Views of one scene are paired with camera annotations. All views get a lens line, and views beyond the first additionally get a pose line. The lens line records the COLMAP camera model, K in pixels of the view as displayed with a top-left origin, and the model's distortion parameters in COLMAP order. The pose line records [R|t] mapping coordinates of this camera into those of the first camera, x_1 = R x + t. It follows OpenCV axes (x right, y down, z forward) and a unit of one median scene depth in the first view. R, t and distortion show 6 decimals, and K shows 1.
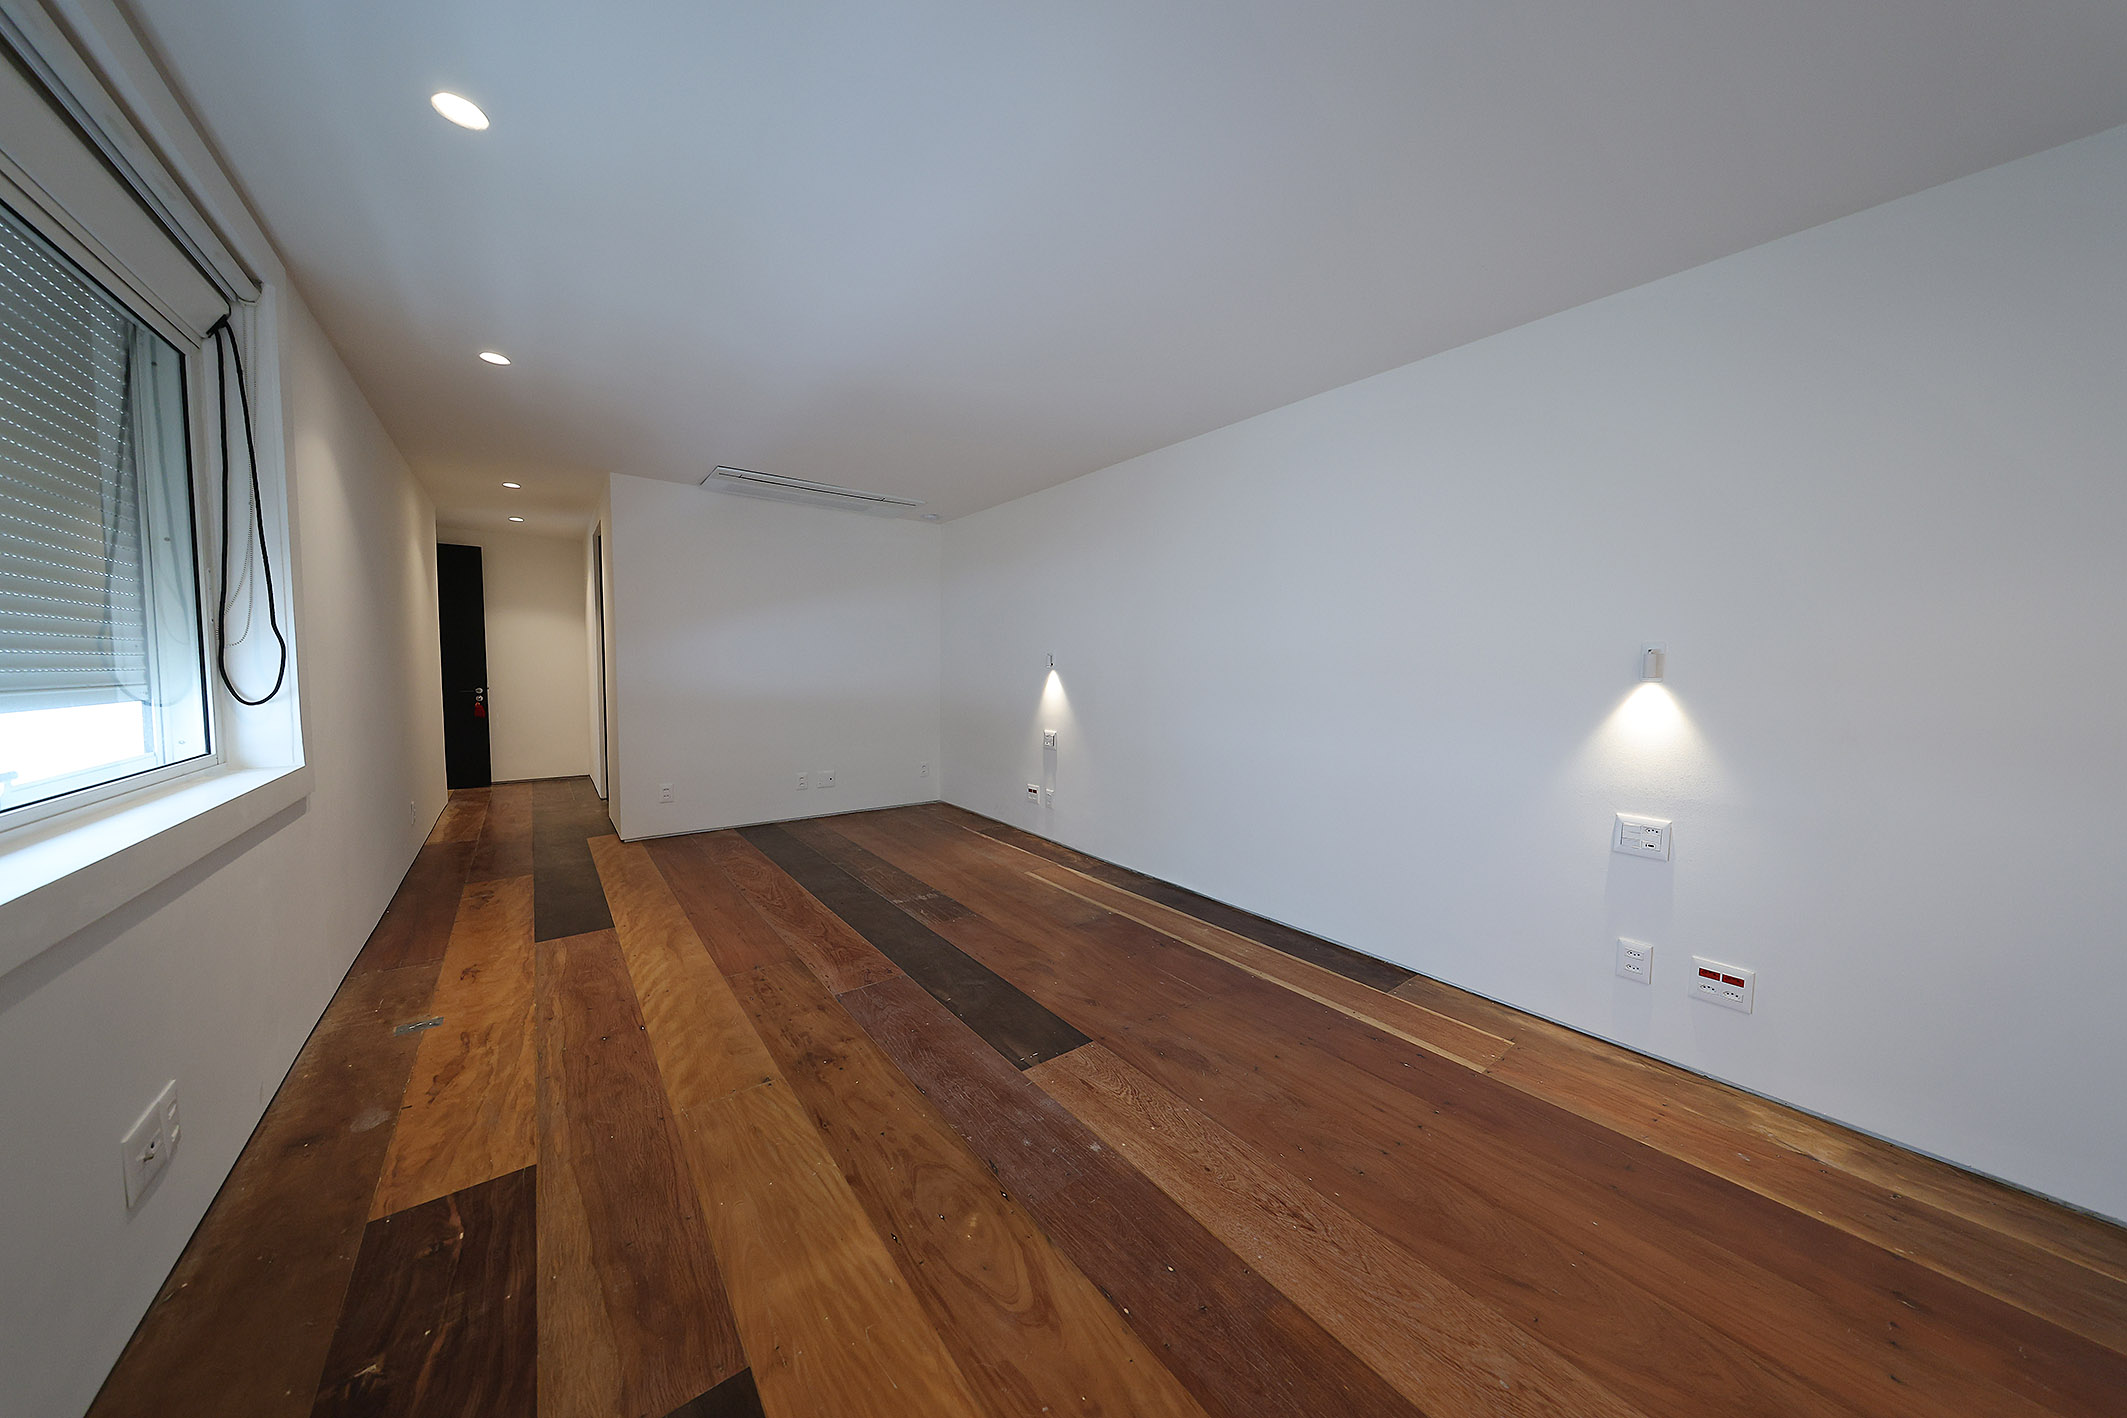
lens RADIAL K [[672.9, 0, 1071.0], [0, 672.9, 704.5], [0, 0, 1]] dist [0.000075, 0.000041]
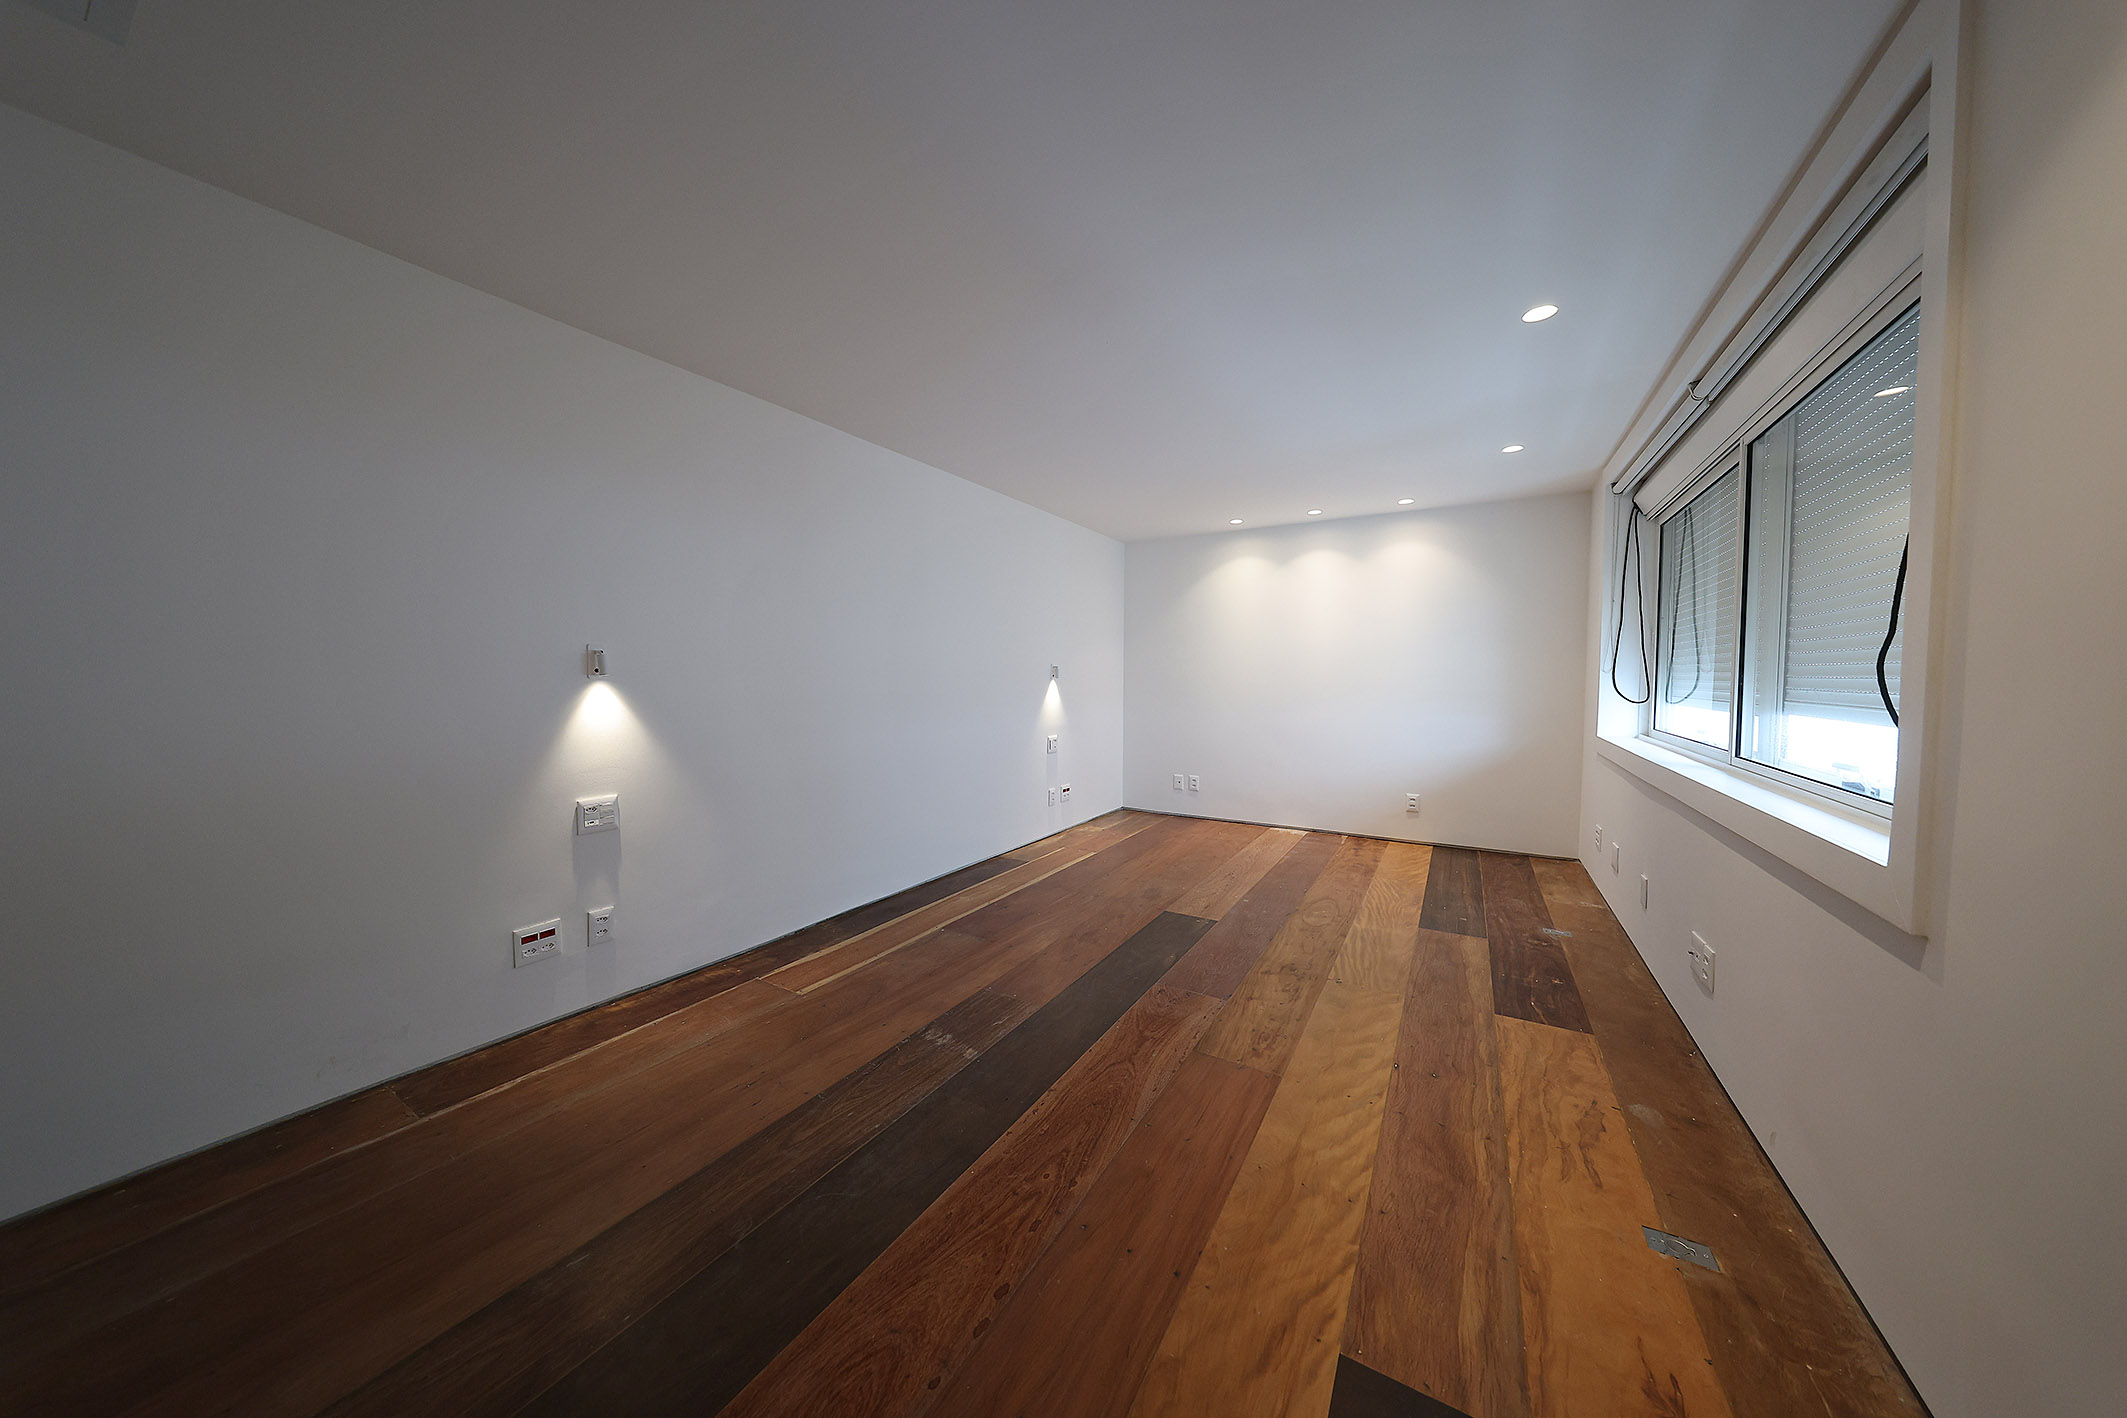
lens RADIAL K [[672.9, 0, 1071.0], [0, 672.9, 704.5], [0, 0, 1]] dist [0.000075, 0.000041]
pose [[-0.359988, -0.052435, 0.931482, -1.210061], [0.042051, 0.996493, 0.072346, -0.098832], [-0.932009, 0.065214, -0.356520, 1.579432]]
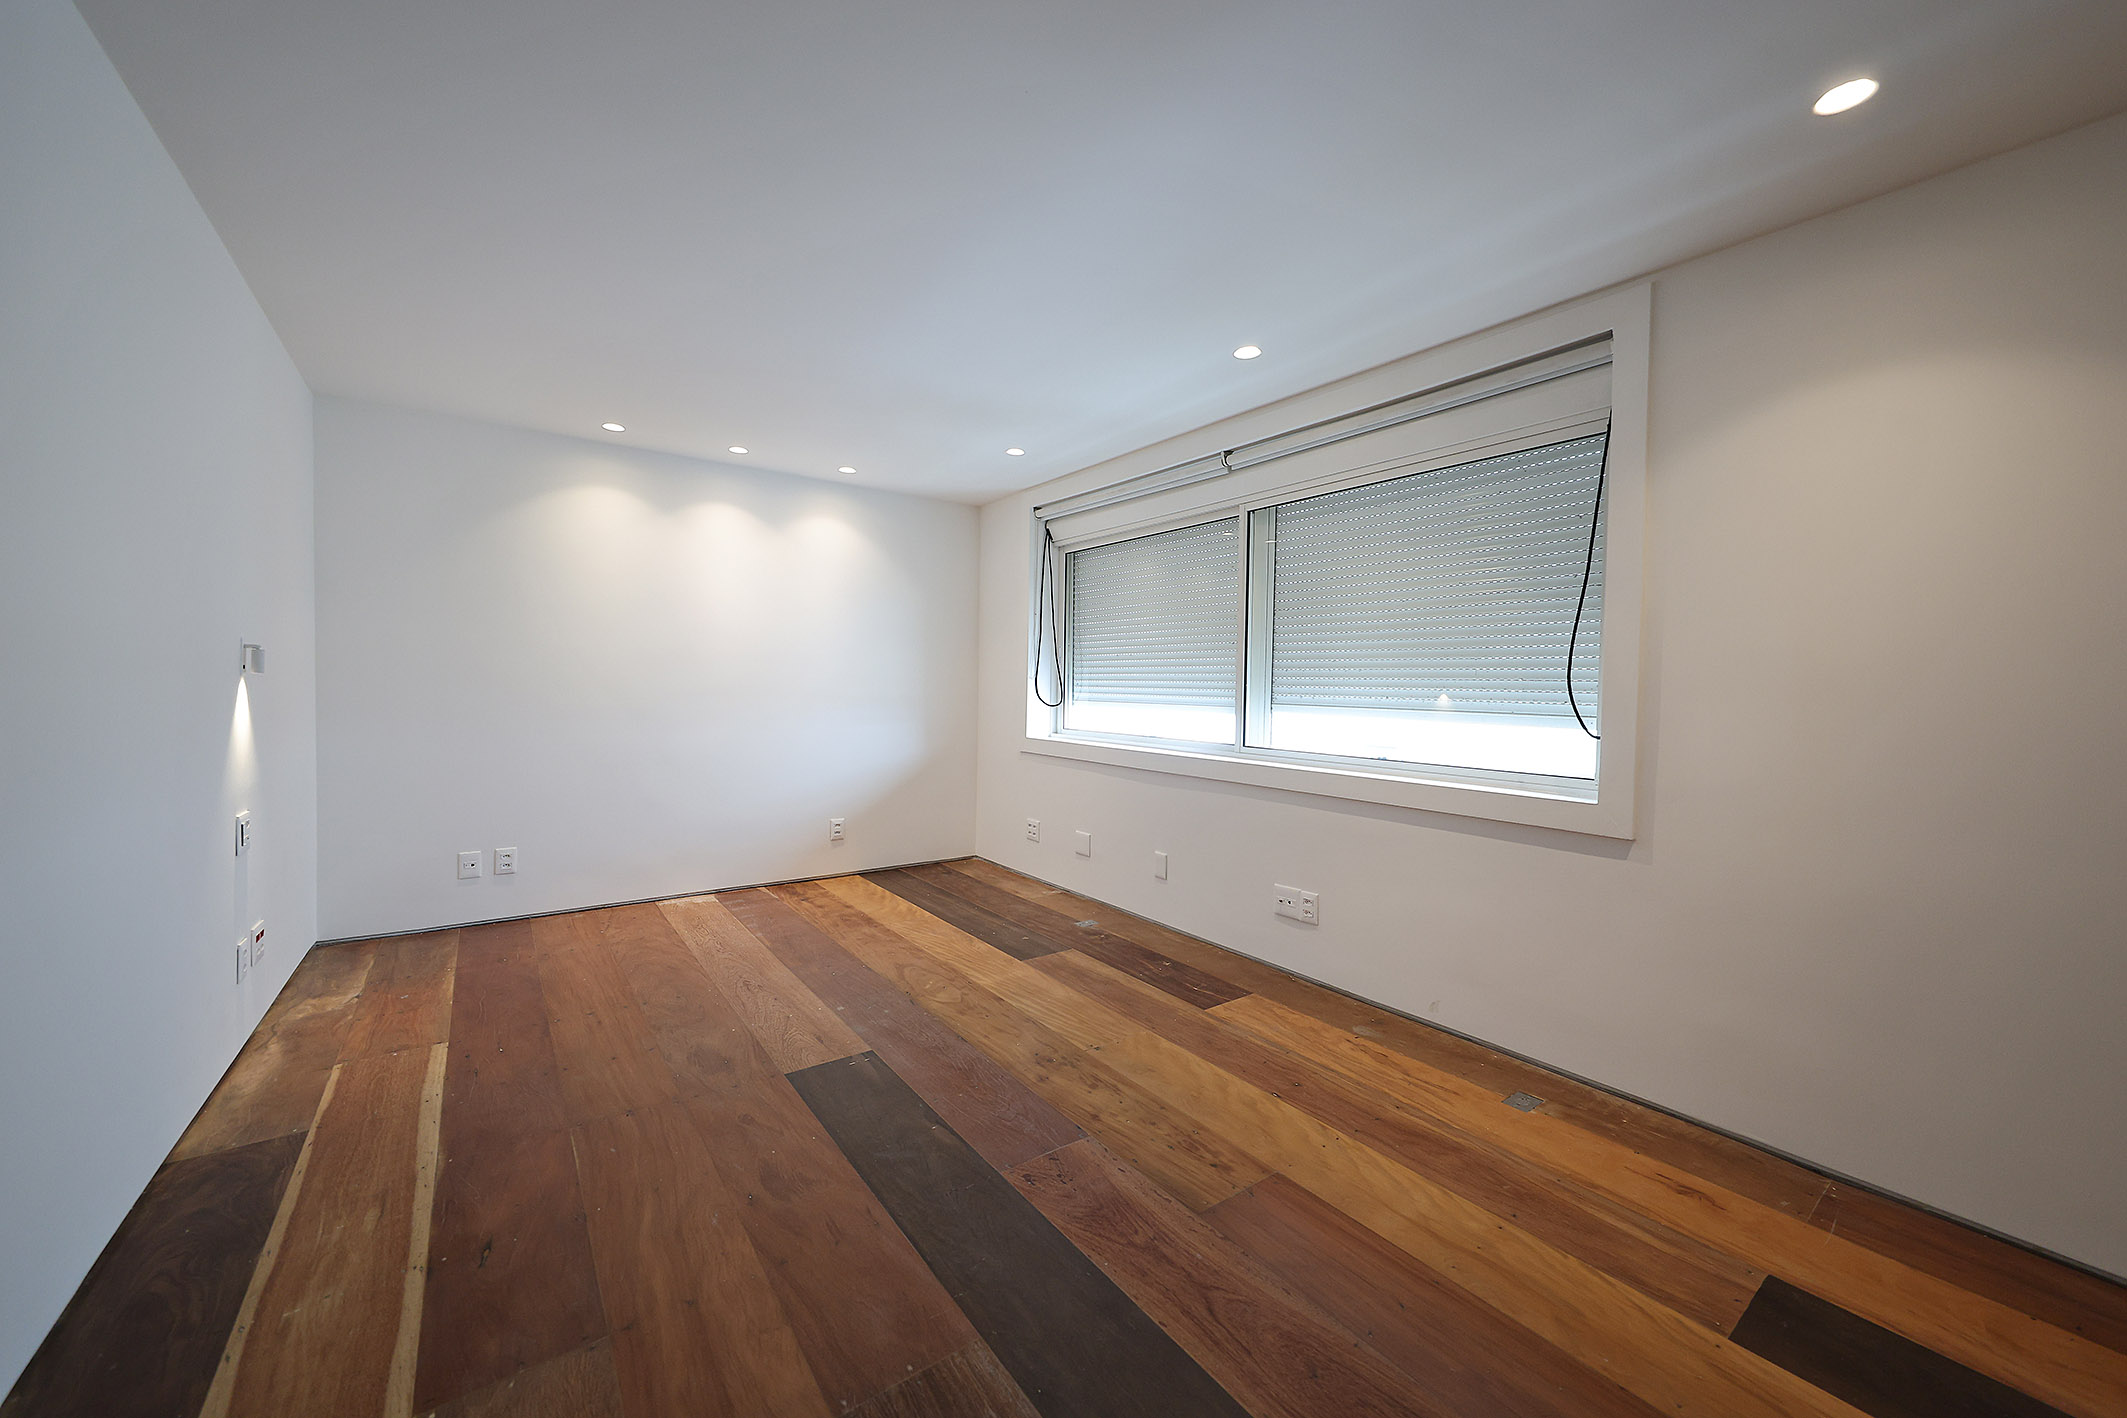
lens RADIAL K [[775.9, 0, 1063.5], [0, 775.9, 709.0], [0, 0, 1]] dist [0.005793, 0.000020]
pose [[-0.998613, -0.033946, 0.040254, -0.347158], [-0.030405, 0.995870, 0.085548, -0.102816], [-0.042992, 0.084206, -0.995521, 1.833534]]
